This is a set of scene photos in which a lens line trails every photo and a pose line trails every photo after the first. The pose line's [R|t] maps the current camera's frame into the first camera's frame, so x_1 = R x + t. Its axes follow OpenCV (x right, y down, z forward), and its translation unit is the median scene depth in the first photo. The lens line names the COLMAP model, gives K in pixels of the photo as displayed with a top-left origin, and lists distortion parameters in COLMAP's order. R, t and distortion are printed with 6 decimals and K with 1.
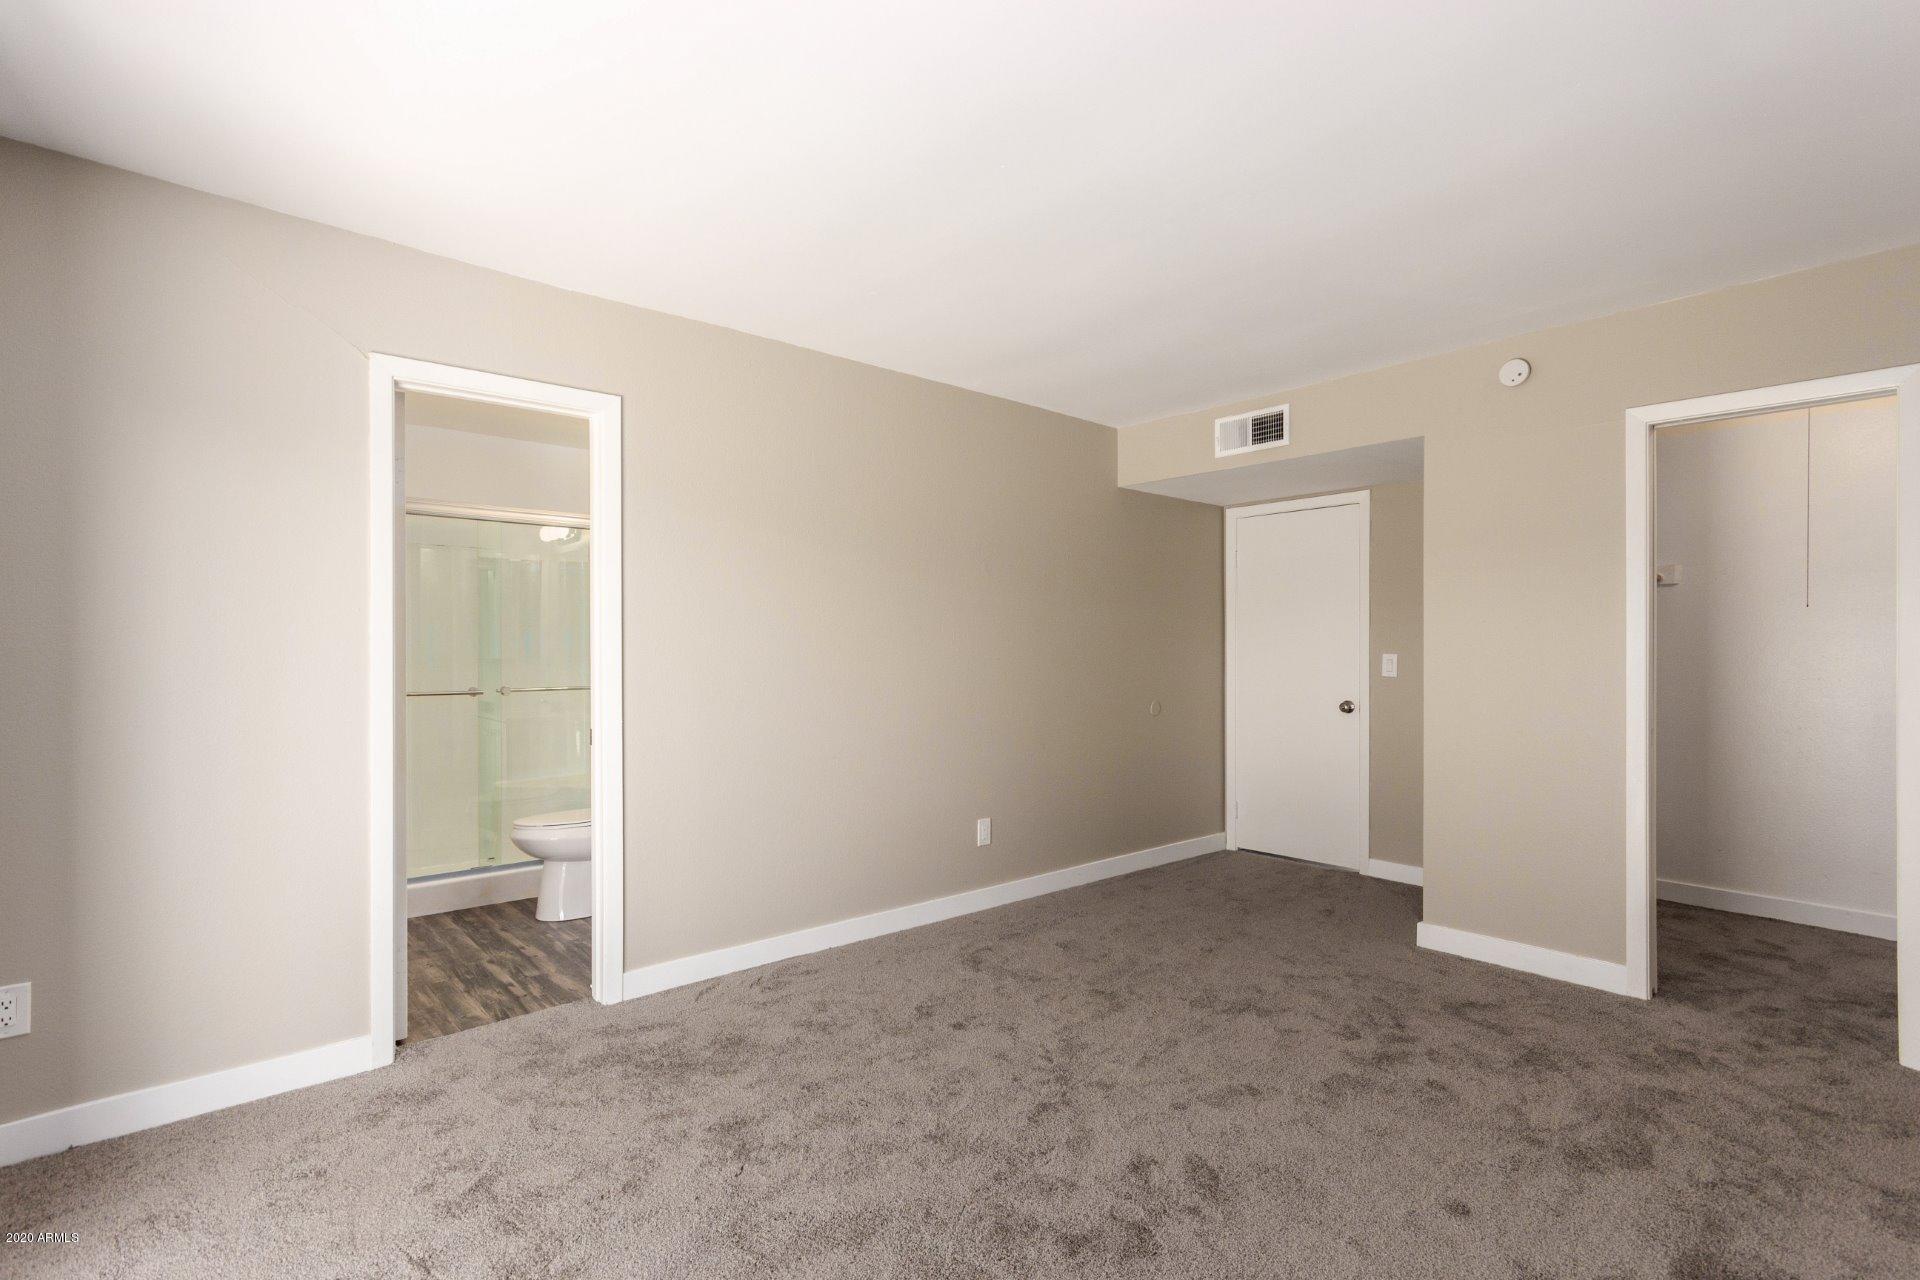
lens RADIAL K [[934.3, 0, 960.0], [0, 934.3, 640.0], [0, 0, 1]] dist [0.003615, 0.000668]
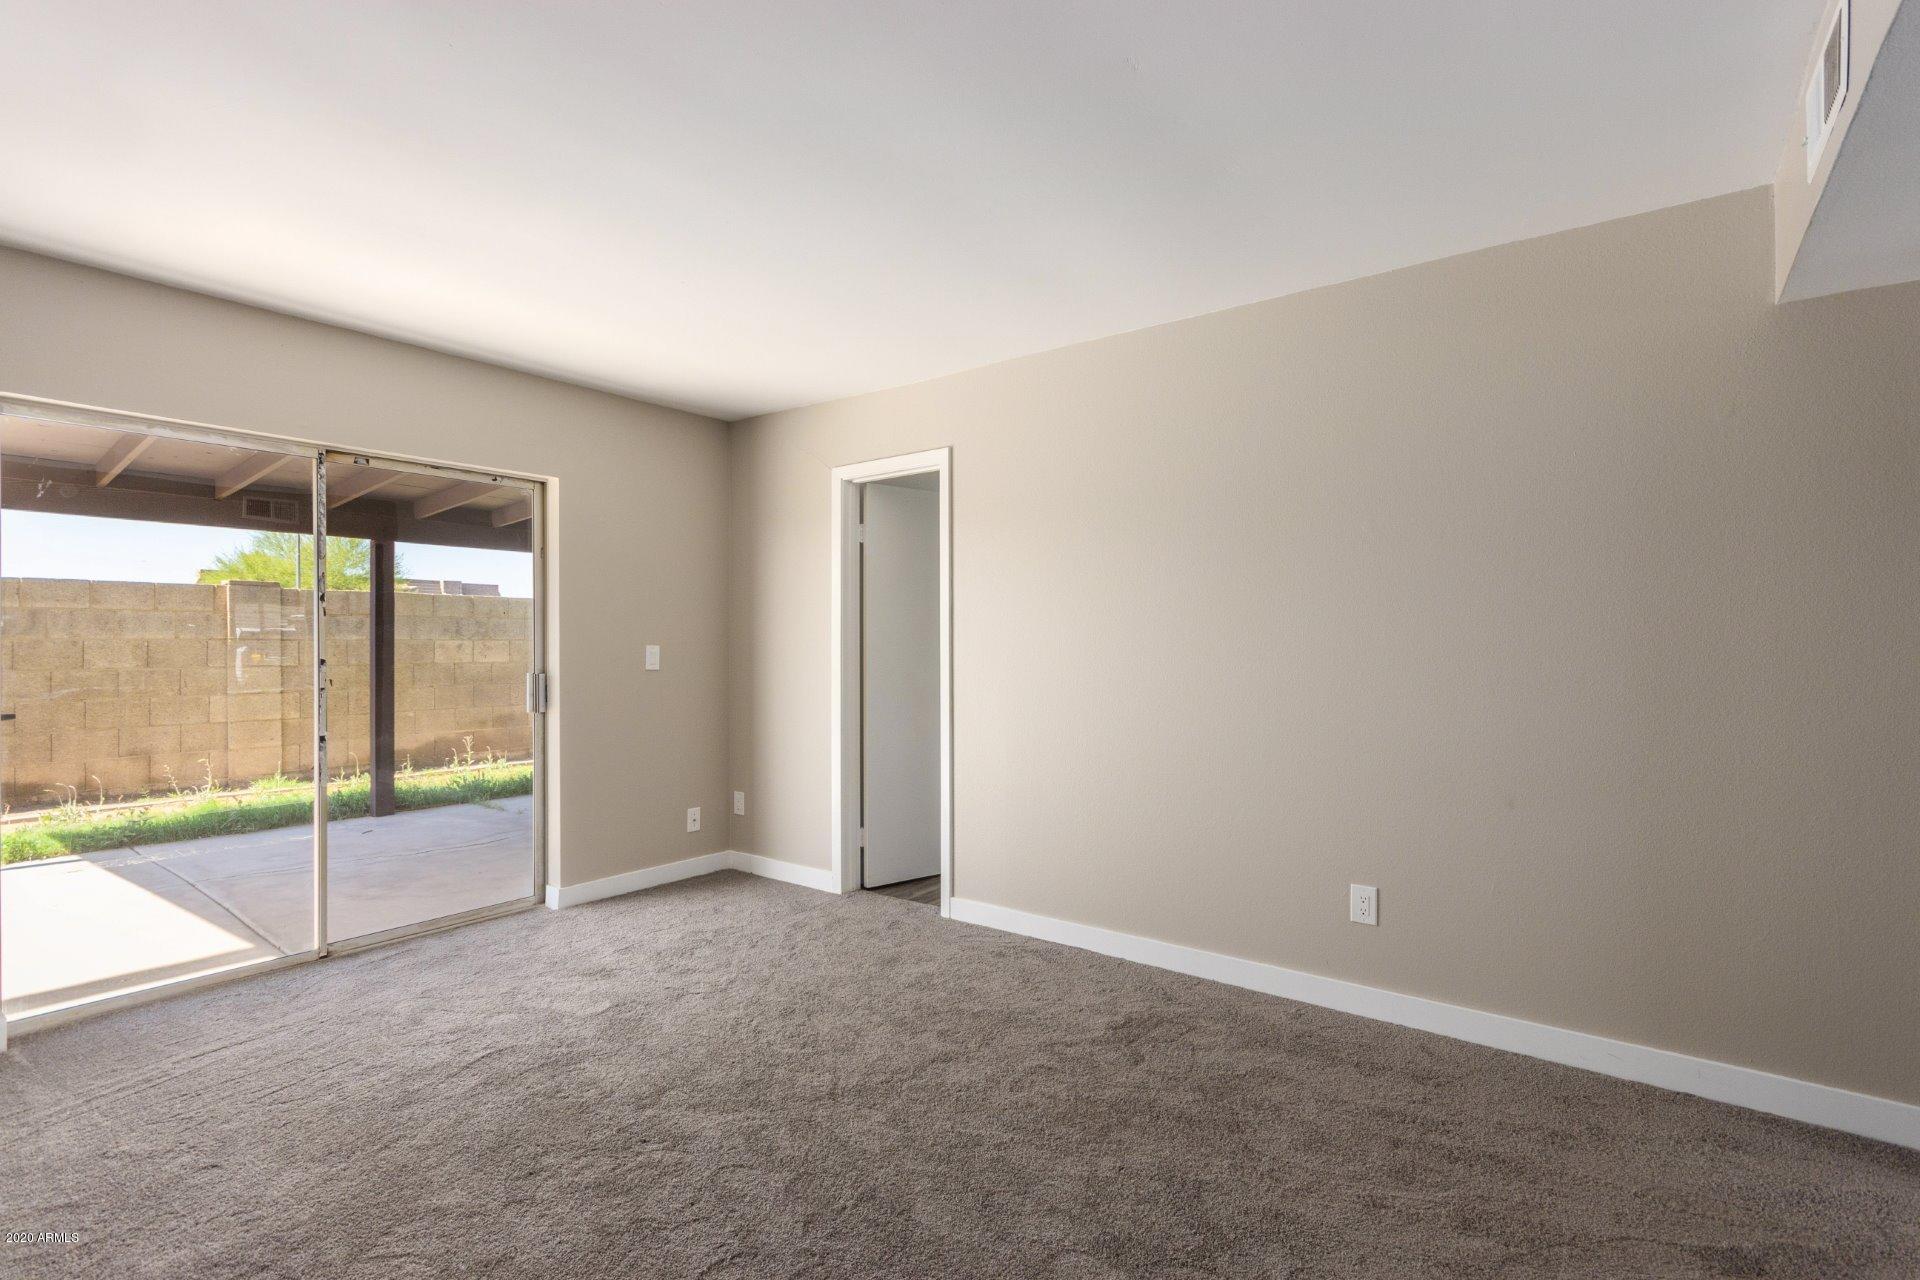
lens RADIAL K [[911.2, 0, 952.3], [0, 911.2, 642.6], [0, 0, 1]] dist [0.002613, 0.000526]
pose [[0.161120, -0.005627, -0.986919, 1.017543], [0.014828, 0.999885, -0.003280, 0.015821], [0.986823, -0.014105, 0.161185, 0.941907]]
